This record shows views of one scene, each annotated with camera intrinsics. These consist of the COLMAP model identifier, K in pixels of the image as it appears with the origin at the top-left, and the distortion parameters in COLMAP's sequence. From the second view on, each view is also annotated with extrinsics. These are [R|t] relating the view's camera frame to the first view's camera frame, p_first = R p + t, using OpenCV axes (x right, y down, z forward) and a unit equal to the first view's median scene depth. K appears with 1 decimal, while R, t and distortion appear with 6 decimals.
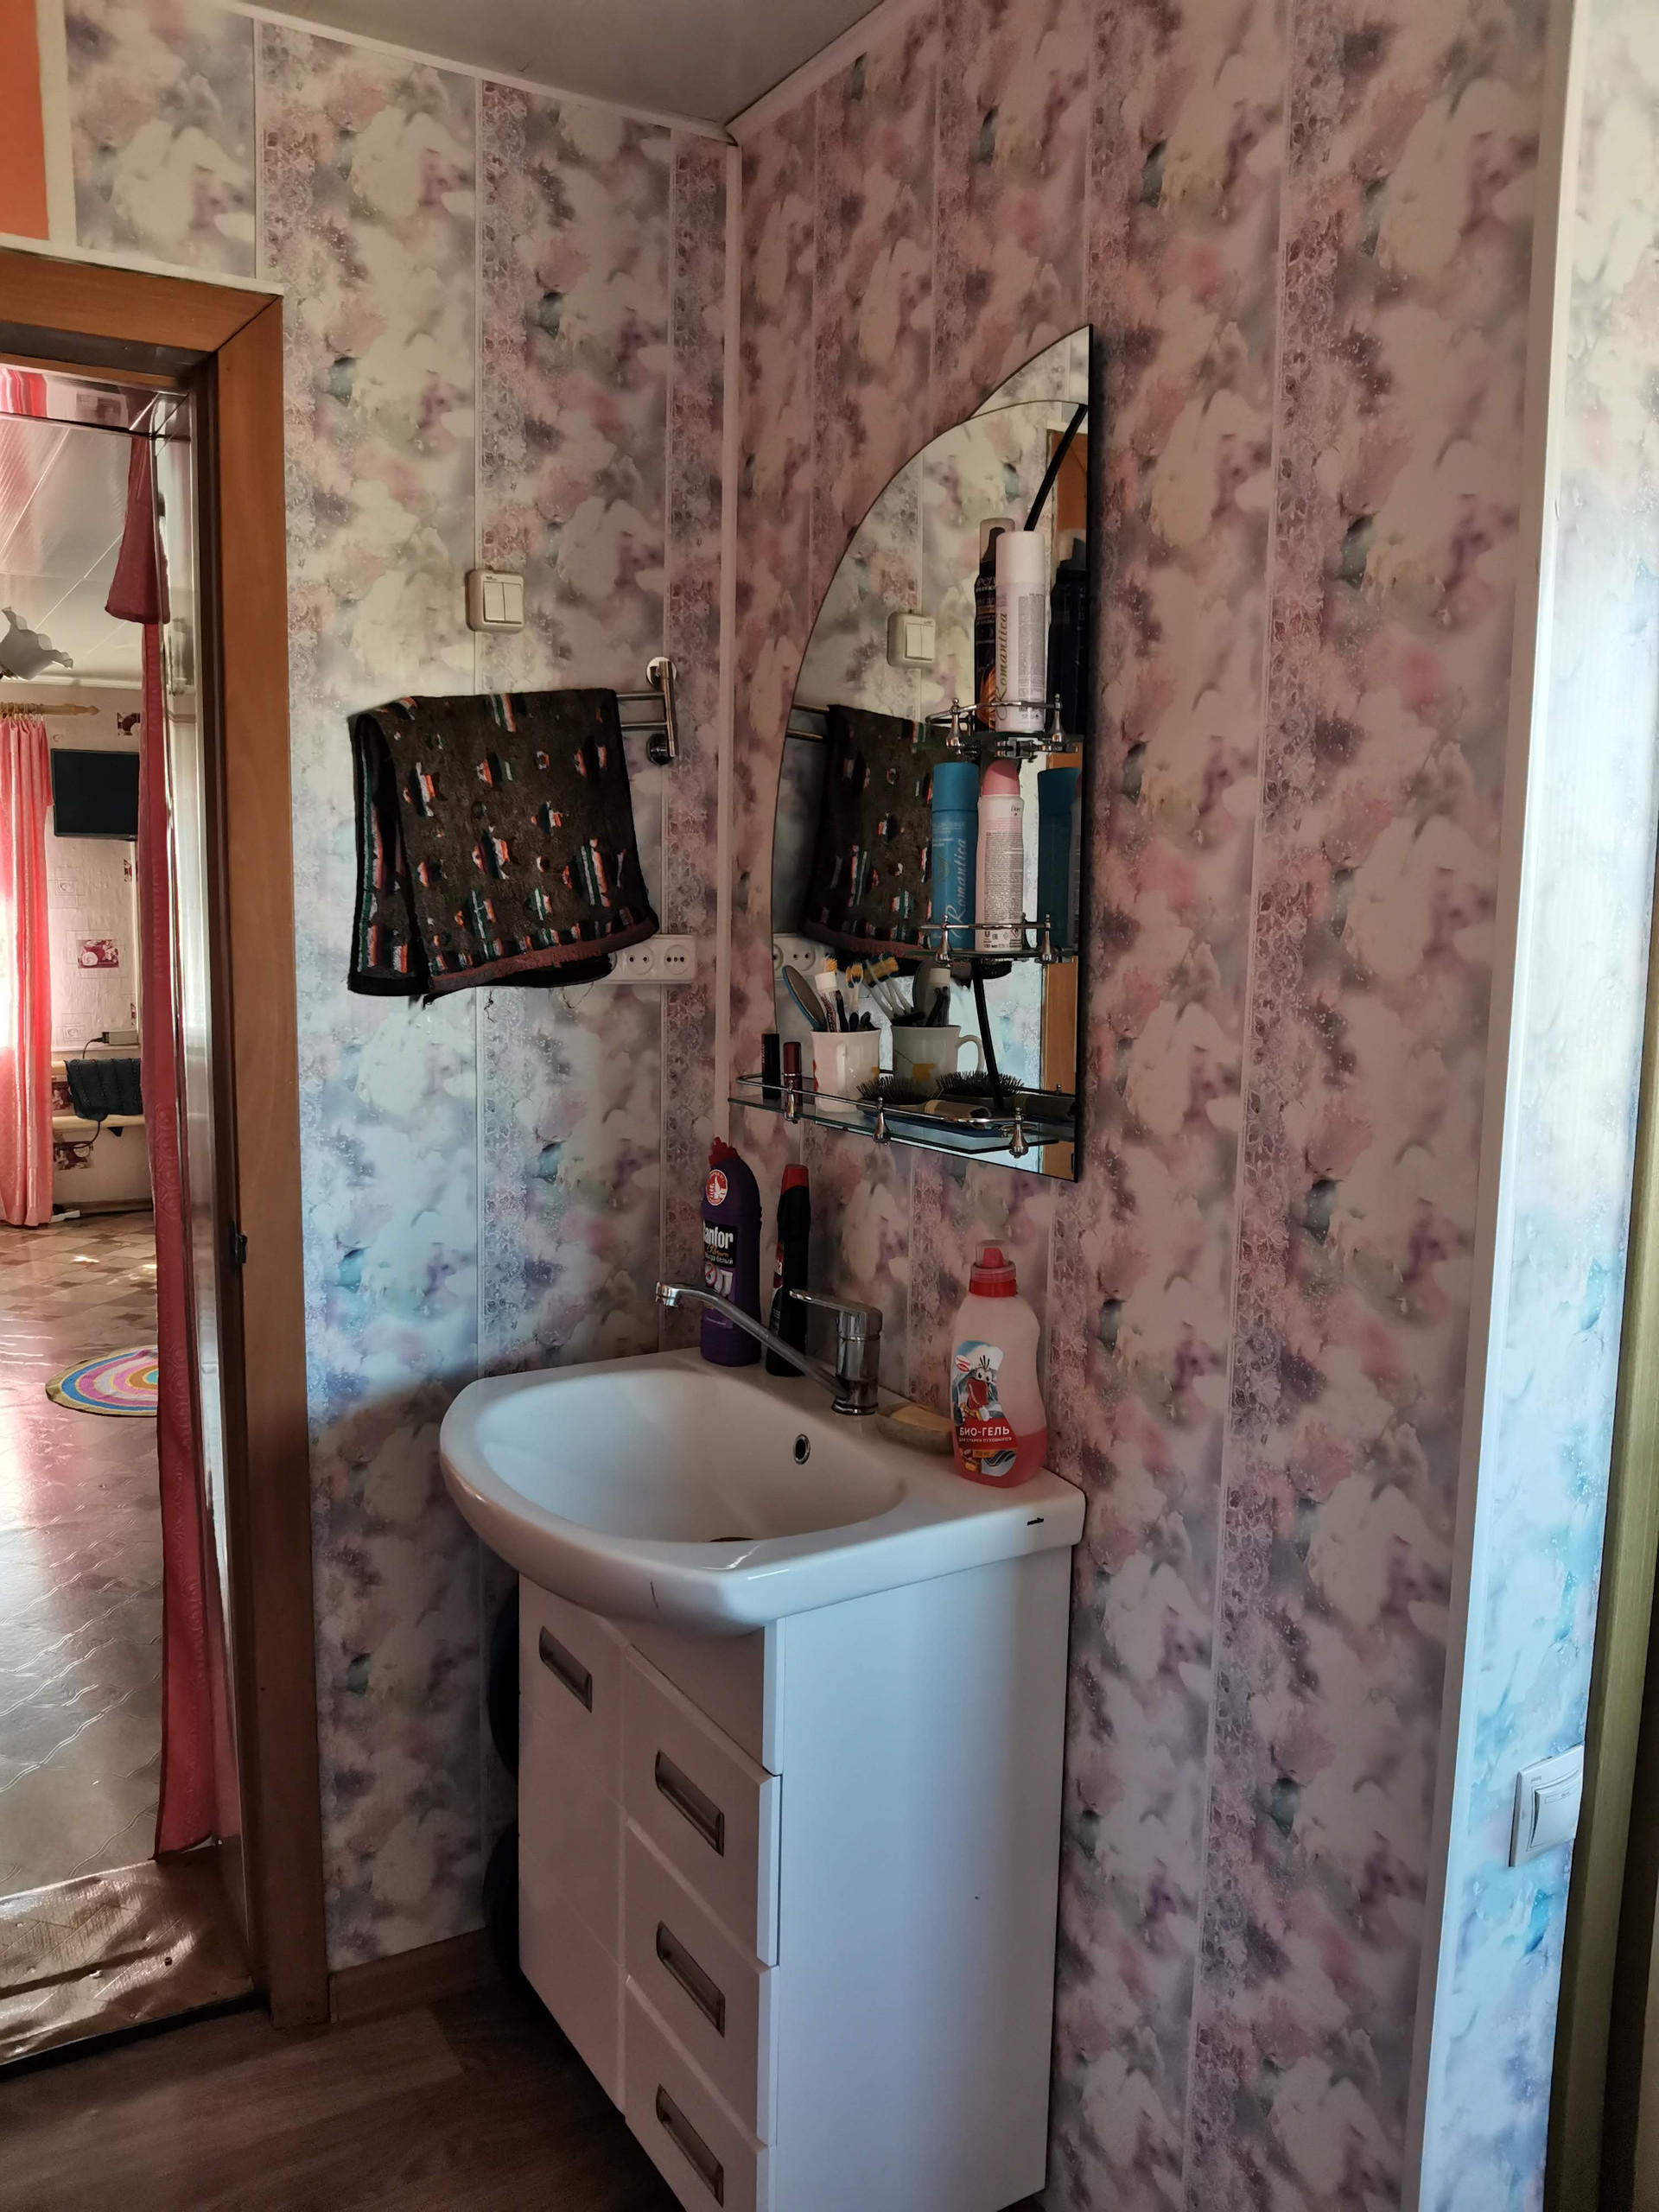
lens RADIAL K [[1673.4, 0, 826.0], [0, 1673.4, 1108.8], [0, 0, 1]] dist [-0.000052, -0.063553]
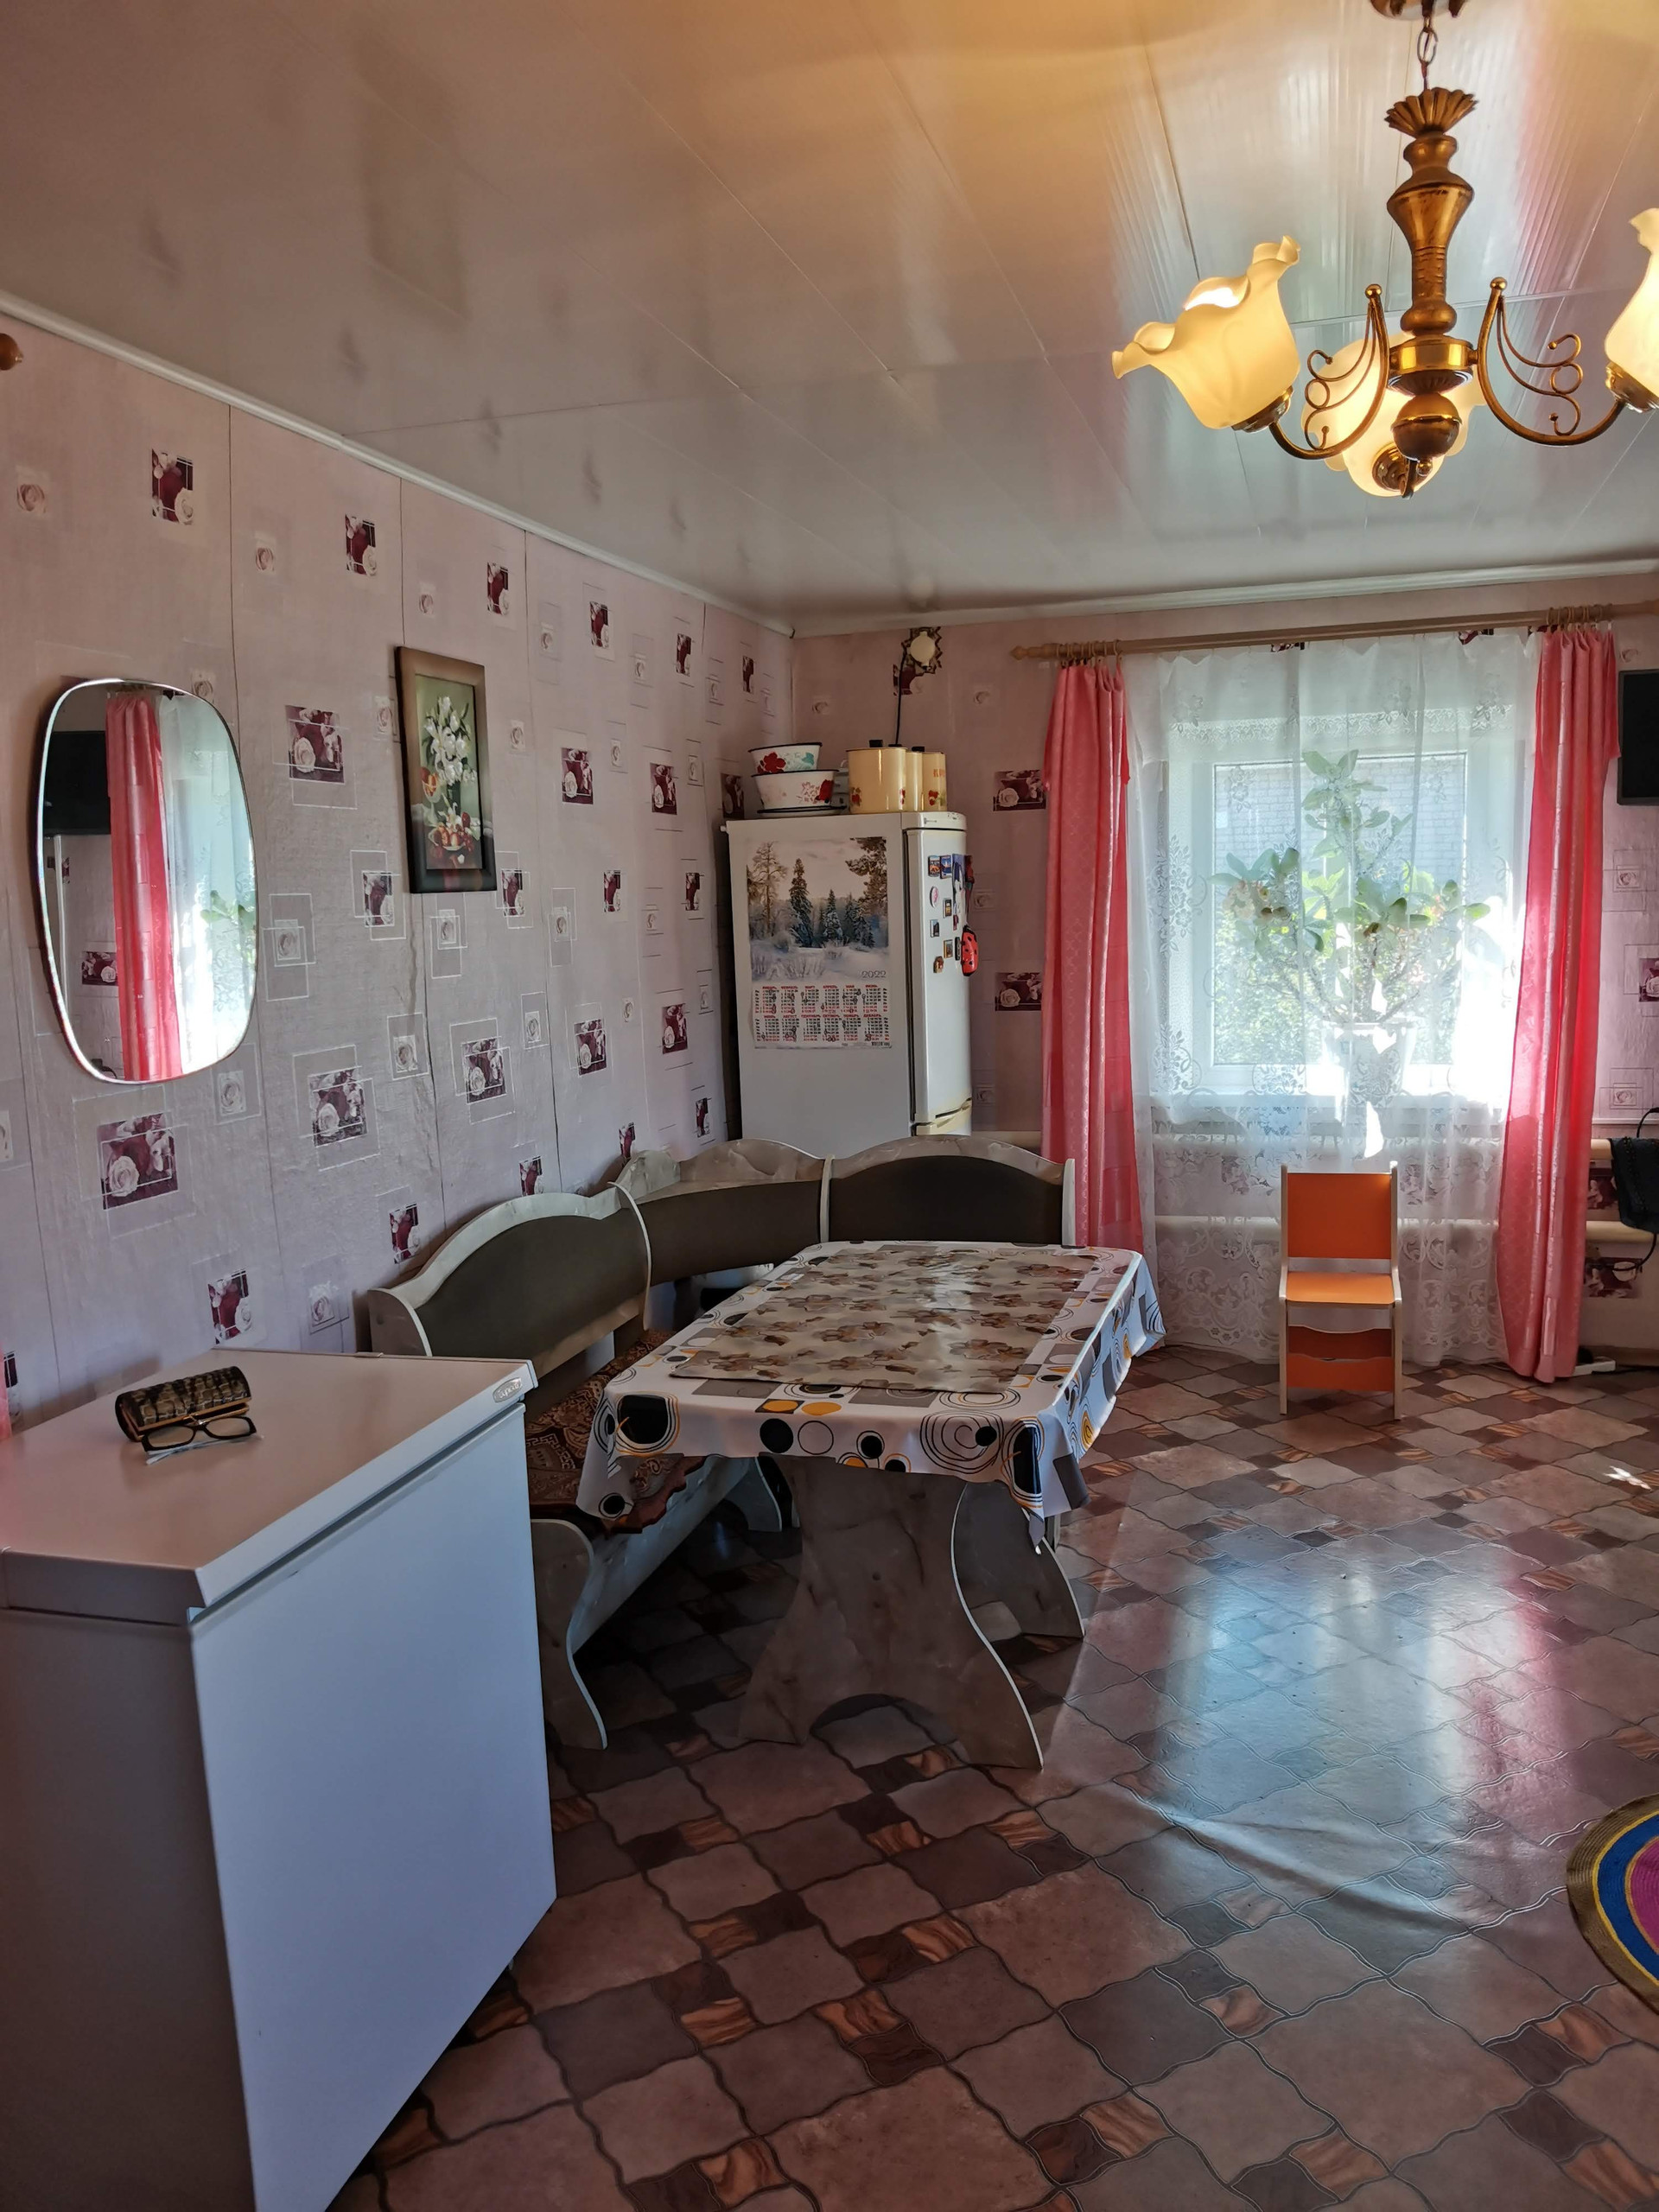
lens RADIAL K [[1673.4, 0, 824.1], [0, 1673.4, 1109.1], [0, 0, 1]] dist [-0.000052, -0.063553]
pose [[0.664654, 0.065174, -0.744304, -0.168665], [-0.050414, 0.997830, 0.042355, -0.053713], [0.745449, 0.009371, 0.666497, 0.318645]]
